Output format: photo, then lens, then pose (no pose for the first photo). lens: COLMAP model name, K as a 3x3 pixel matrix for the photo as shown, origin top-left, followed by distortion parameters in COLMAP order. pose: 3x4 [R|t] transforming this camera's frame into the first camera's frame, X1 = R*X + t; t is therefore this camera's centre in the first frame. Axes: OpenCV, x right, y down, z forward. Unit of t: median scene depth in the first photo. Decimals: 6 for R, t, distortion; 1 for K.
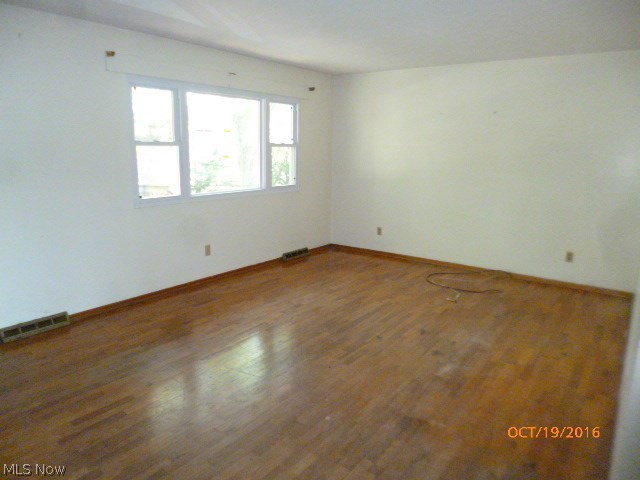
lens RADIAL K [[448.8, 0, 320.0], [0, 448.8, 240.0], [0, 0, 1]] dist [-0.002388, -0.000009]
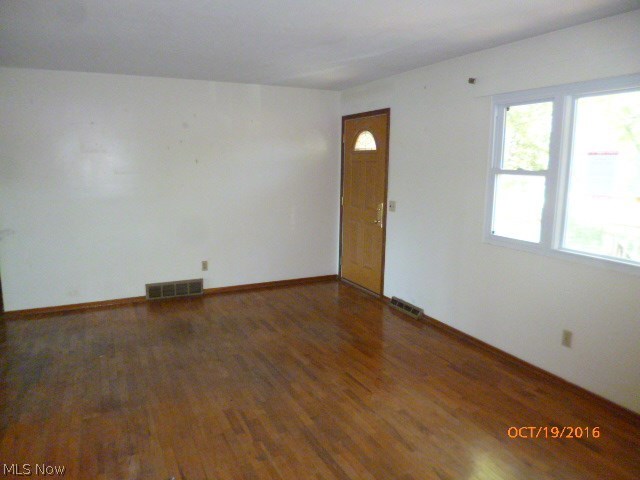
lens RADIAL K [[475.8, 0, 320.0], [0, 475.8, 240.0], [0, 0, 1]] dist [-0.034067, 0.000016]
pose [[-0.467832, 0.122105, -0.875342, 0.632061], [-0.197446, 0.950940, 0.238177, -0.259503], [0.861480, 0.284259, -0.420771, 1.218240]]
